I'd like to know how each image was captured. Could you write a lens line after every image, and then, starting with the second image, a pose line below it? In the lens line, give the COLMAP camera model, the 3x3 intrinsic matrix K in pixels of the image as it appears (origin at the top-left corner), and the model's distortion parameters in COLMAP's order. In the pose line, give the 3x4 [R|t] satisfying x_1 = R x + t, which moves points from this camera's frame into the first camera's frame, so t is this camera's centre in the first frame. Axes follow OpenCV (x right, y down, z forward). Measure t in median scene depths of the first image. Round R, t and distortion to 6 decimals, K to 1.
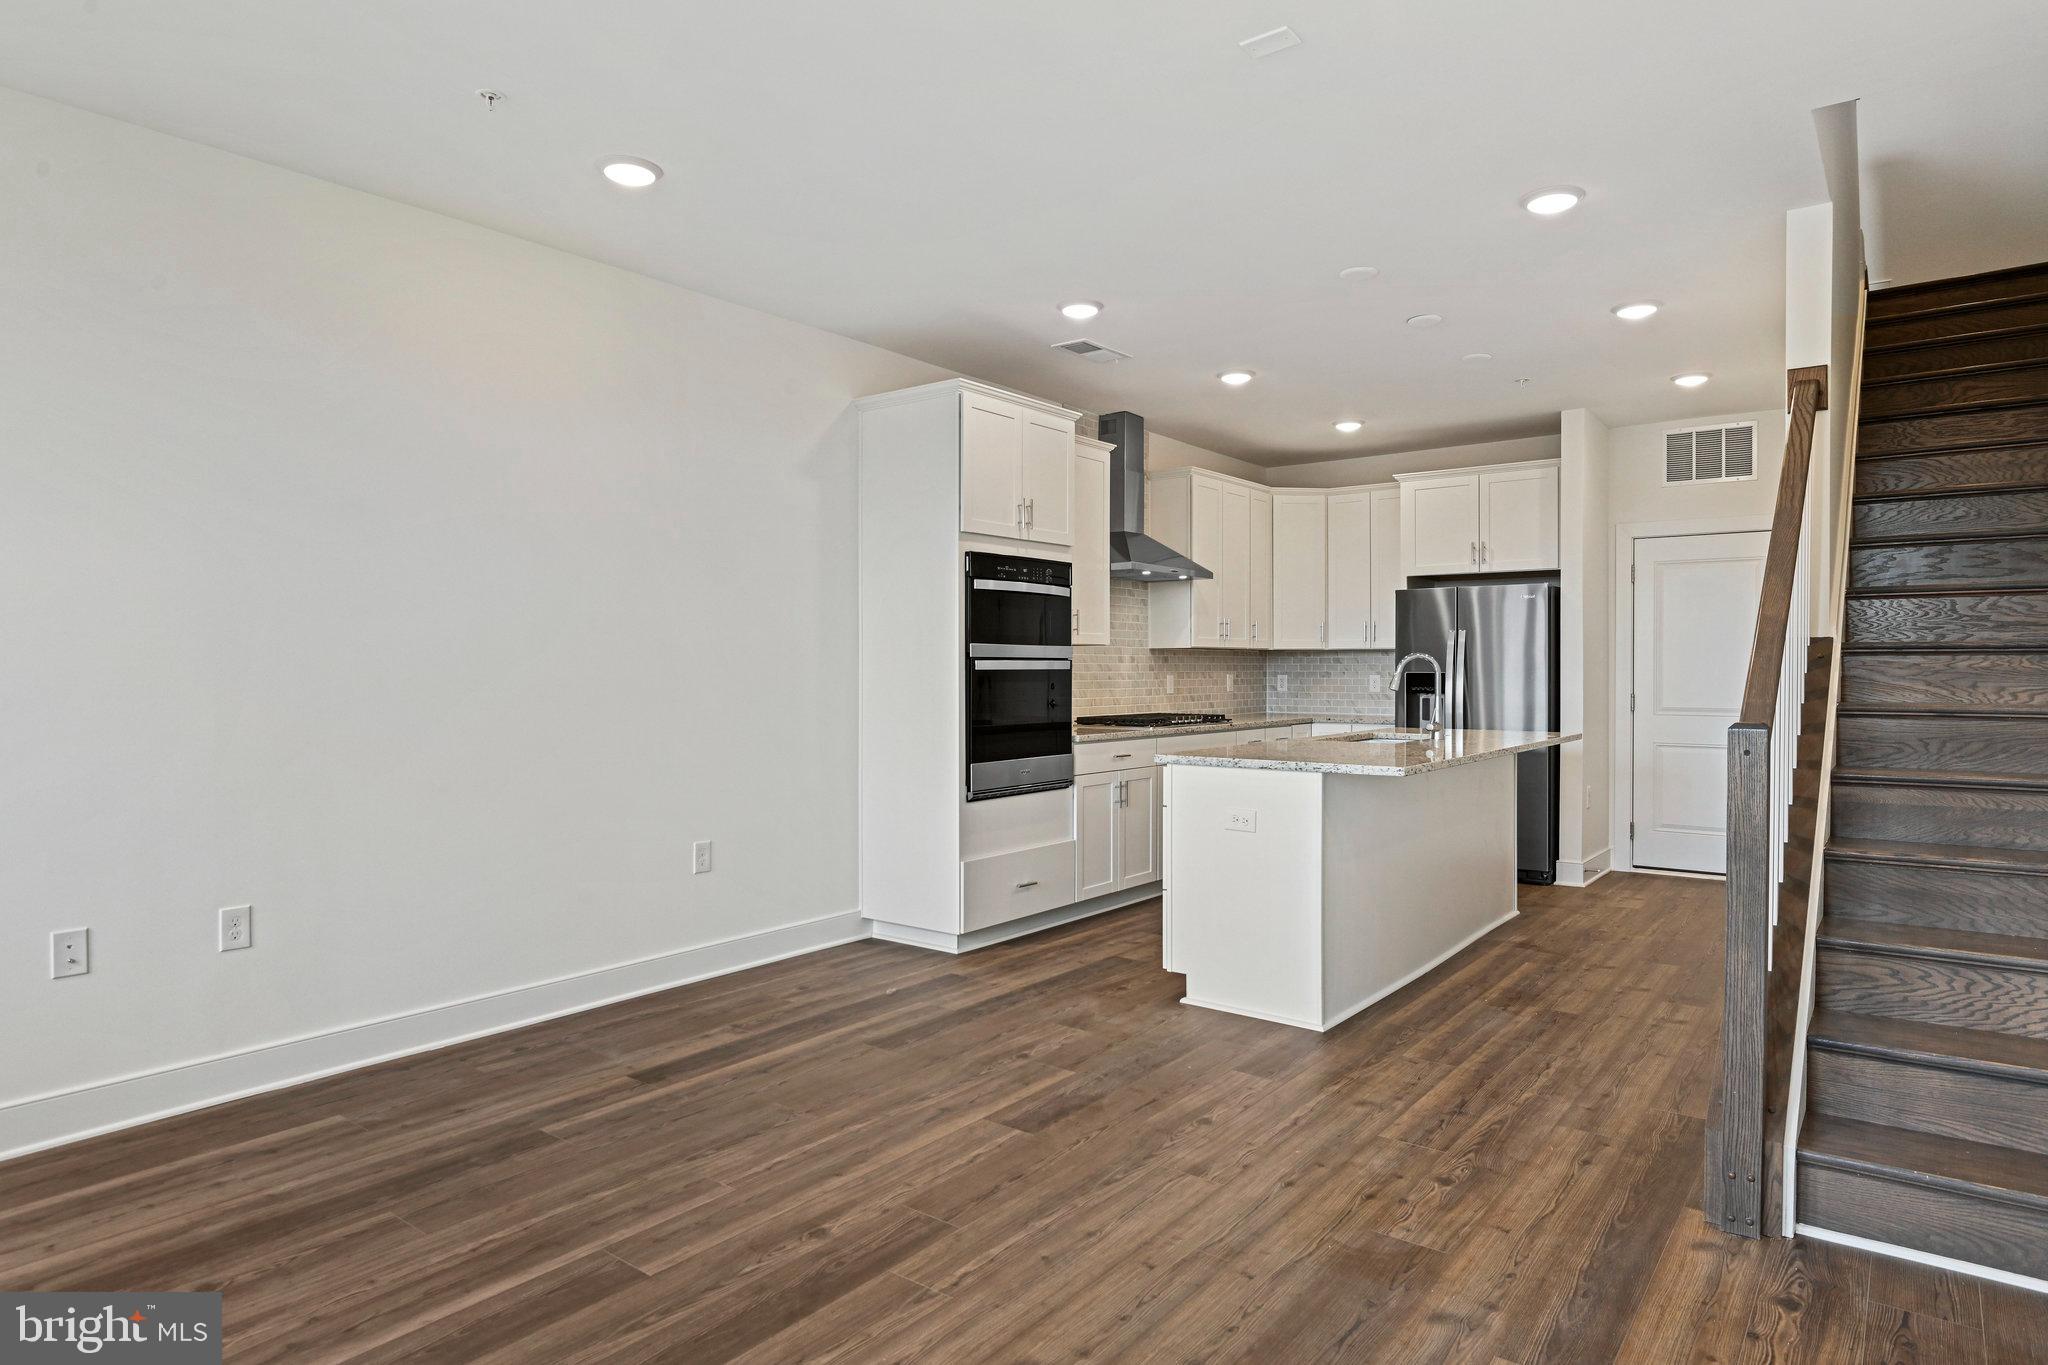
lens RADIAL K [[1163.9, 0, 1019.0], [0, 1163.9, 683.7], [0, 0, 1]] dist [-0.015227, -0.004362]
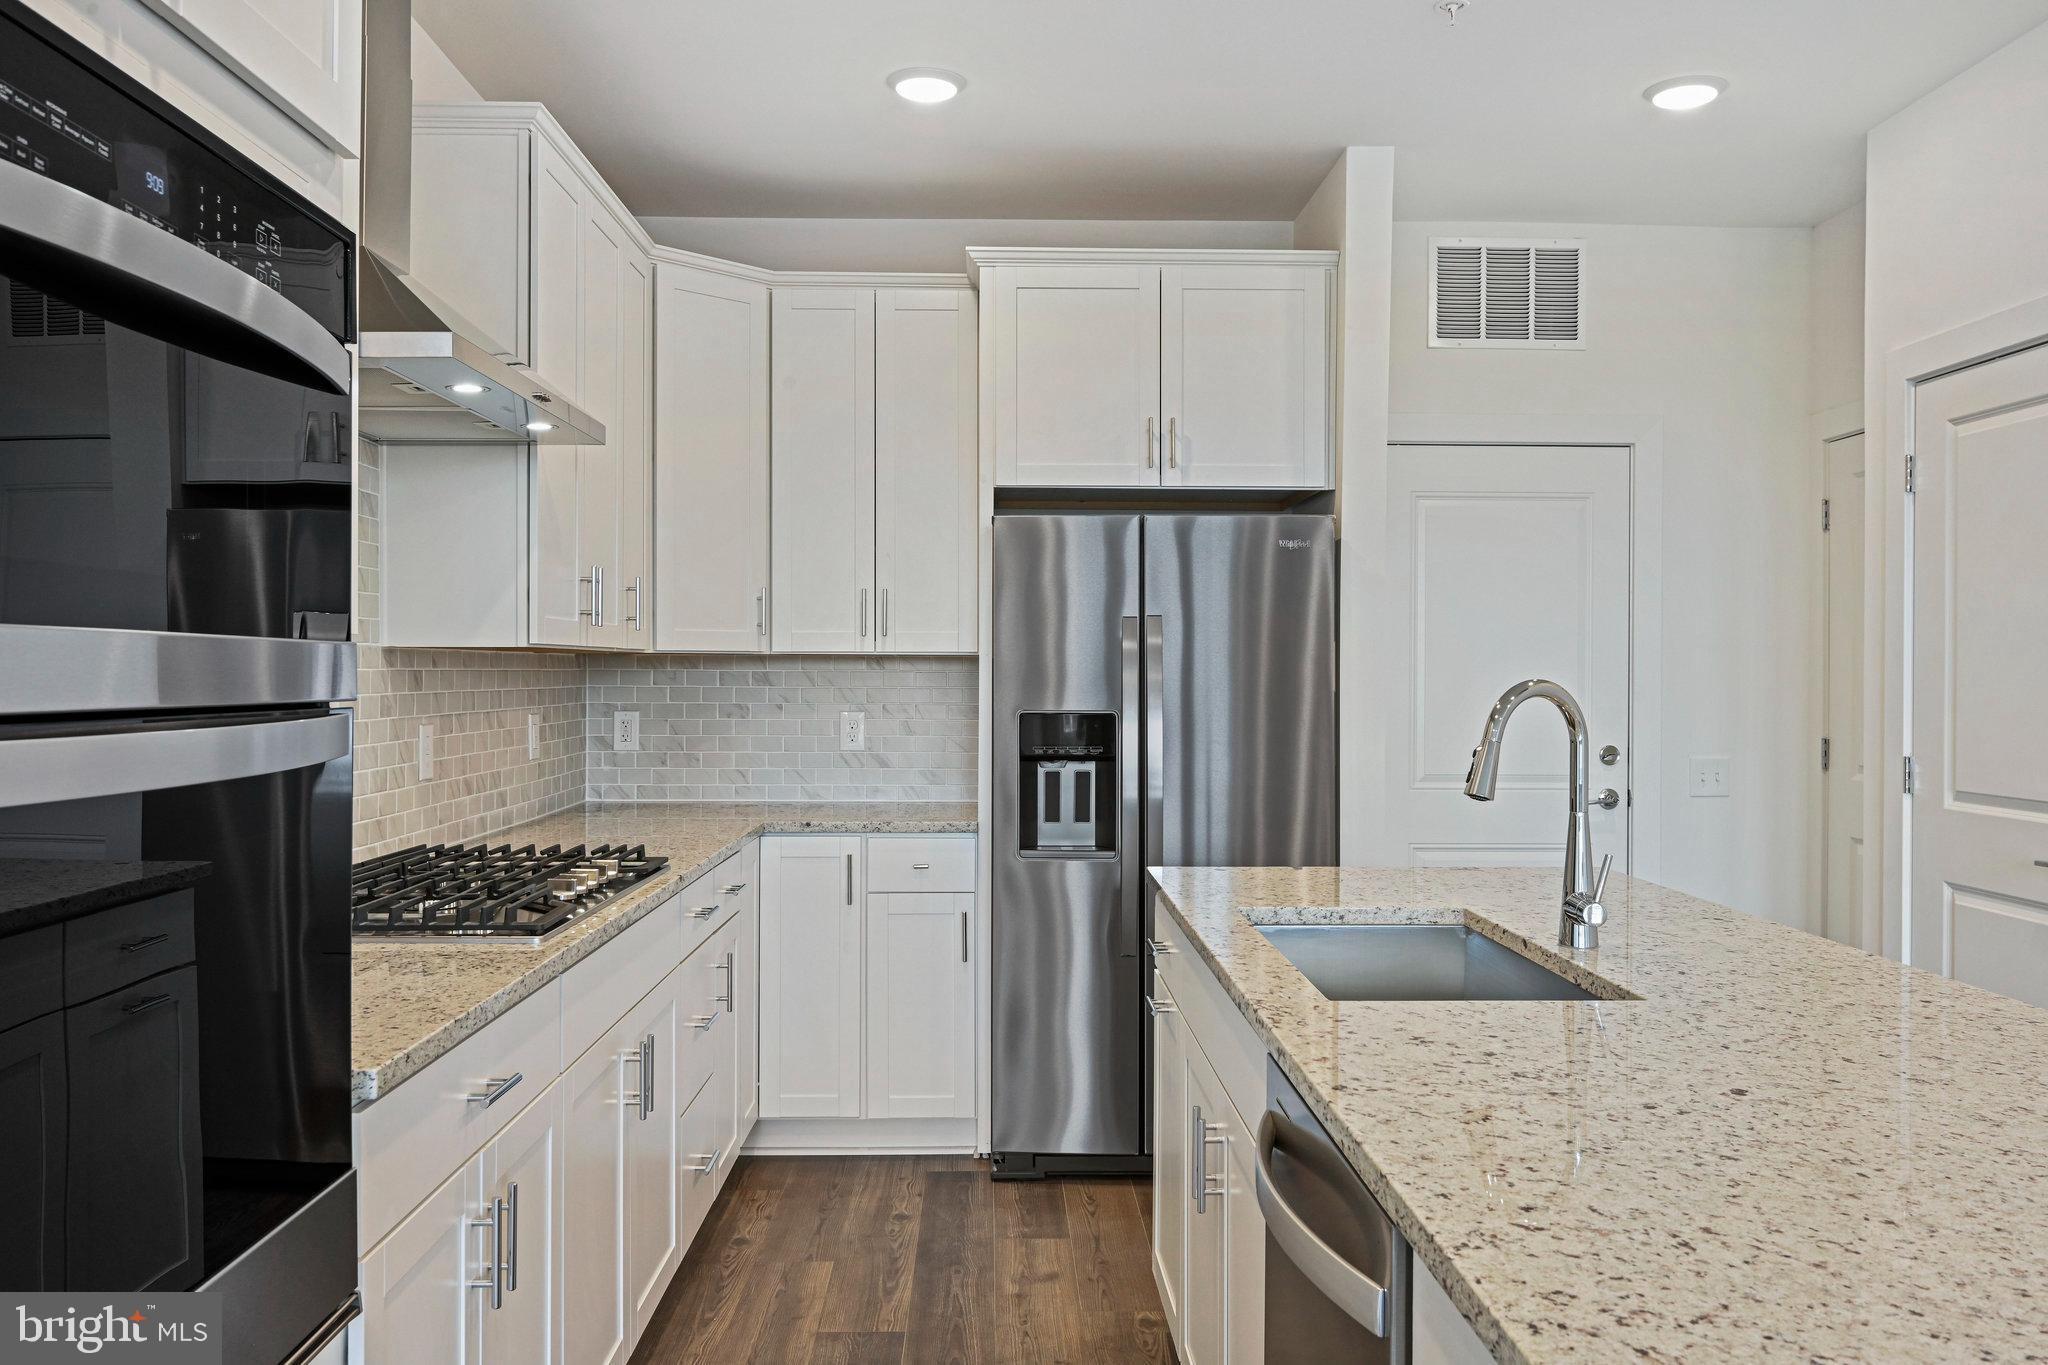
lens RADIAL K [[1620.3, 0, 1042.1], [0, 1620.3, 670.8], [0, 0, 1]] dist [-0.000300, -0.003161]
pose [[0.768382, 0.003427, 0.639982, -0.070119], [0.004644, 0.999929, -0.010930, -0.033878], [-0.639974, 0.011371, 0.768312, 1.016940]]
